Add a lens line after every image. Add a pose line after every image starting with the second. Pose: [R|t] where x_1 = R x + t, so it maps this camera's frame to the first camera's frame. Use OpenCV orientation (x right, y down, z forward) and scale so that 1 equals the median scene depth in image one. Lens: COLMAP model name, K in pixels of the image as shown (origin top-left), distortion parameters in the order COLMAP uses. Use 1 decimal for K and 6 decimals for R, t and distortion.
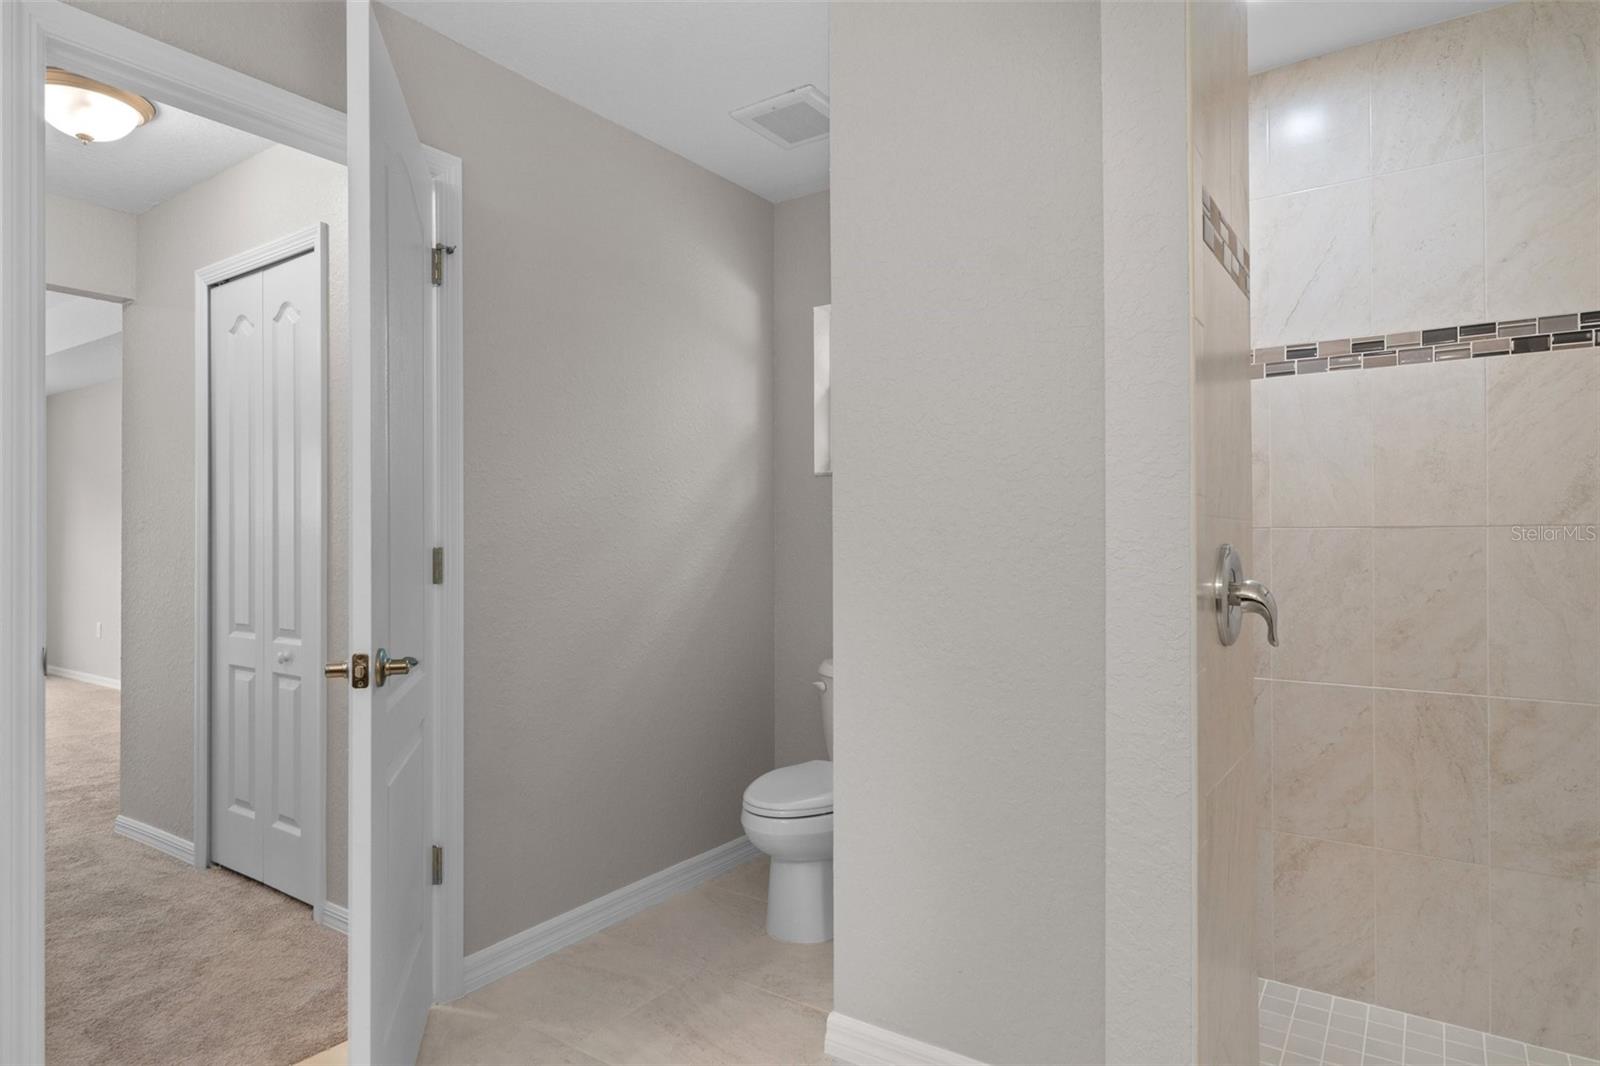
lens RADIAL K [[909.0, 0, 800.0], [0, 909.0, 533.0], [0, 0, 1]] dist [0.006916, -0.000027]
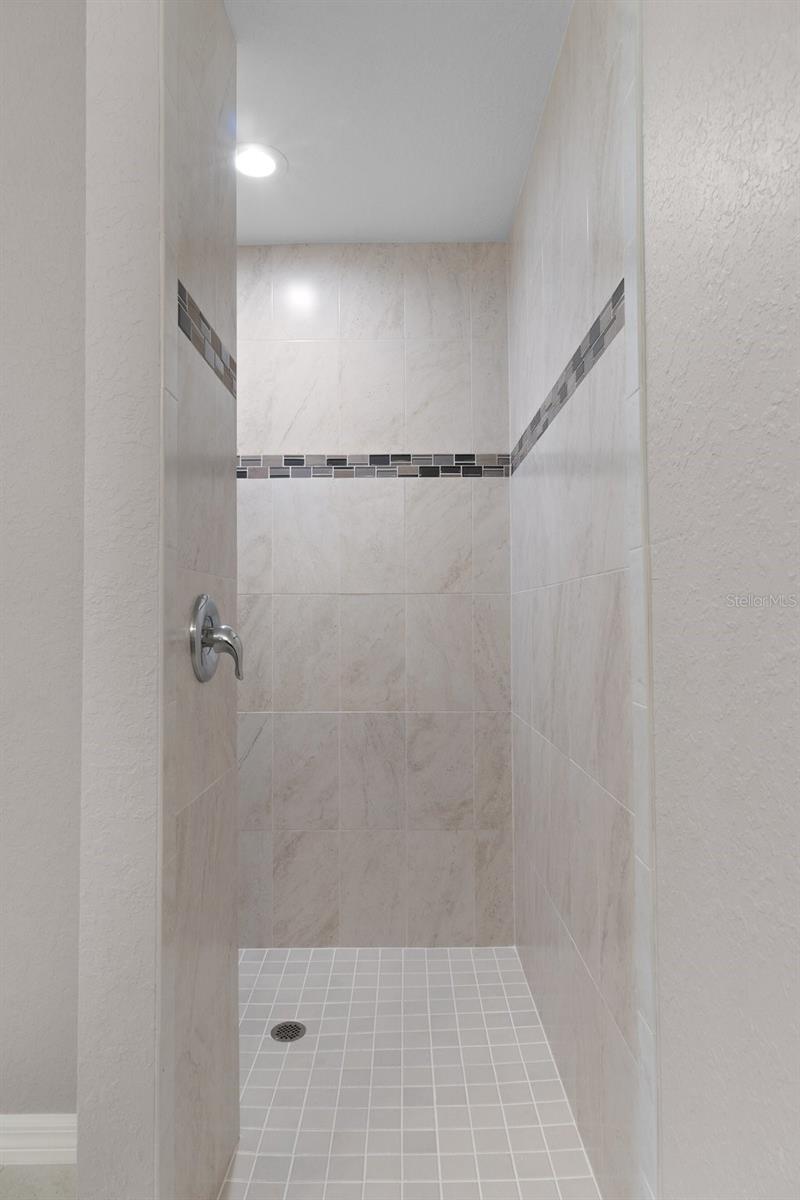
lens RADIAL K [[712.7, 0, 400.0], [0, 712.7, 600.0], [0, 0, 1]] dist [0.003310, 0.000269]
pose [[0.827556, 0.012873, 0.561236, 0.110262], [-0.001653, 0.999789, -0.020494, 0.025113], [-0.561381, 0.016032, 0.827402, 0.069863]]
